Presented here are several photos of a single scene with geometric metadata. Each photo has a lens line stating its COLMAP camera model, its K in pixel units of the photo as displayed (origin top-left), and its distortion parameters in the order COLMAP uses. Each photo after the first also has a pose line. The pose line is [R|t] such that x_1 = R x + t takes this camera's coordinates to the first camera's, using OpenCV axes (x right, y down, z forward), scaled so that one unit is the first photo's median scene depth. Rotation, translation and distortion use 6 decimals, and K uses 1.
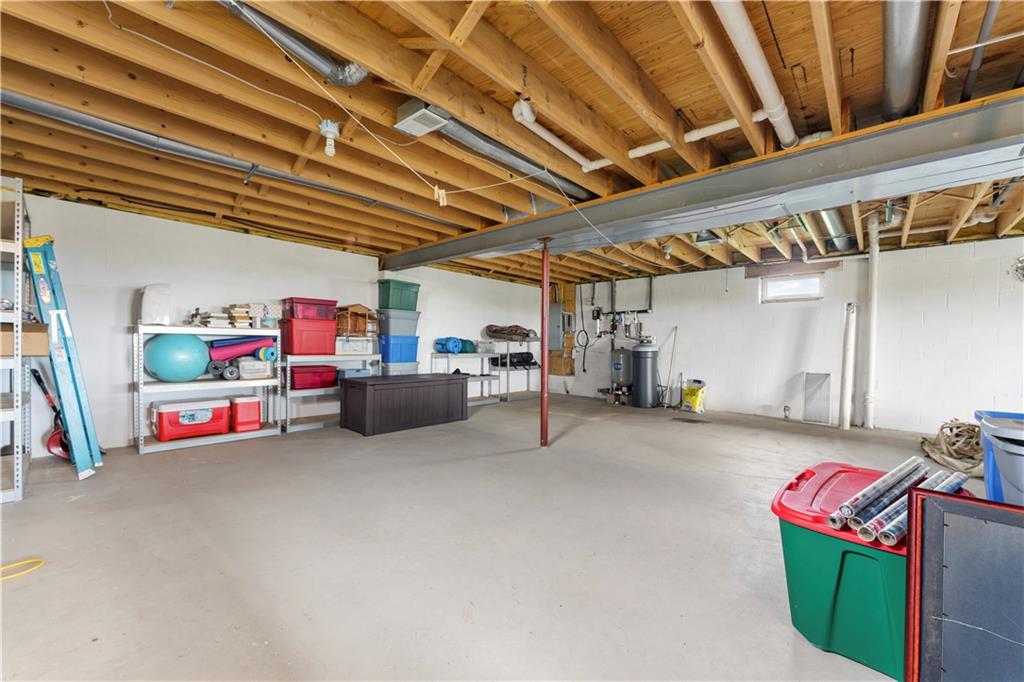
lens RADIAL K [[409.0, 0, 514.3], [0, 409.0, 342.8], [0, 0, 1]] dist [-0.000543, -0.000022]
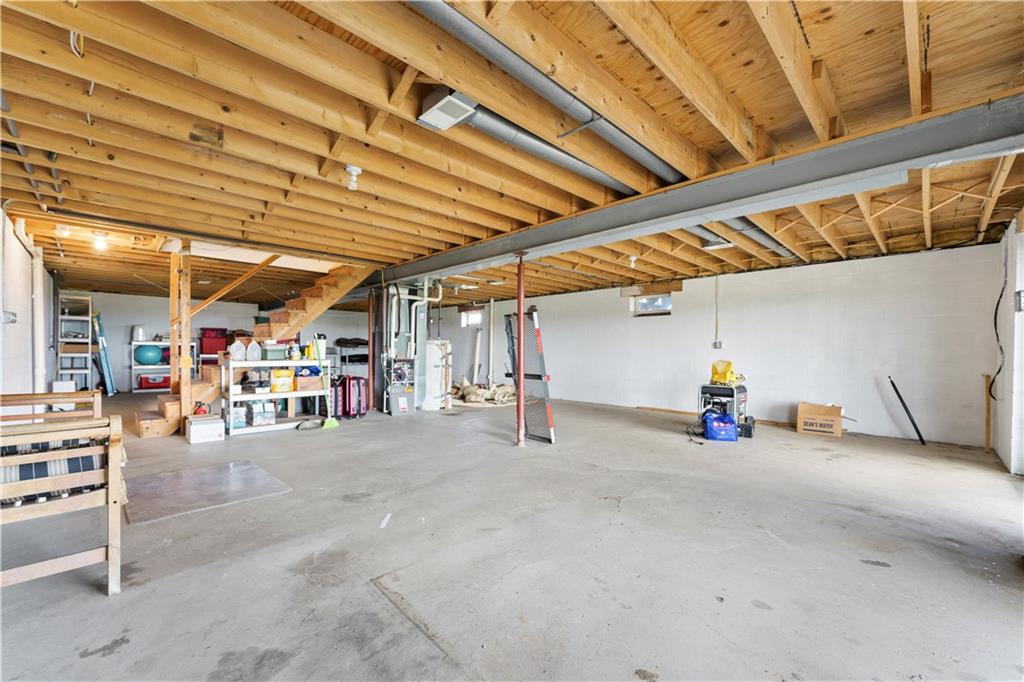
lens RADIAL K [[409.0, 0, 508.8], [0, 409.0, 346.7], [0, 0, 1]] dist [-0.000543, -0.000022]
pose [[0.998476, -0.000675, -0.055185, 1.373443], [0.000379, 0.999986, -0.005370, 0.002823], [0.055188, 0.005341, 0.998462, -1.237306]]
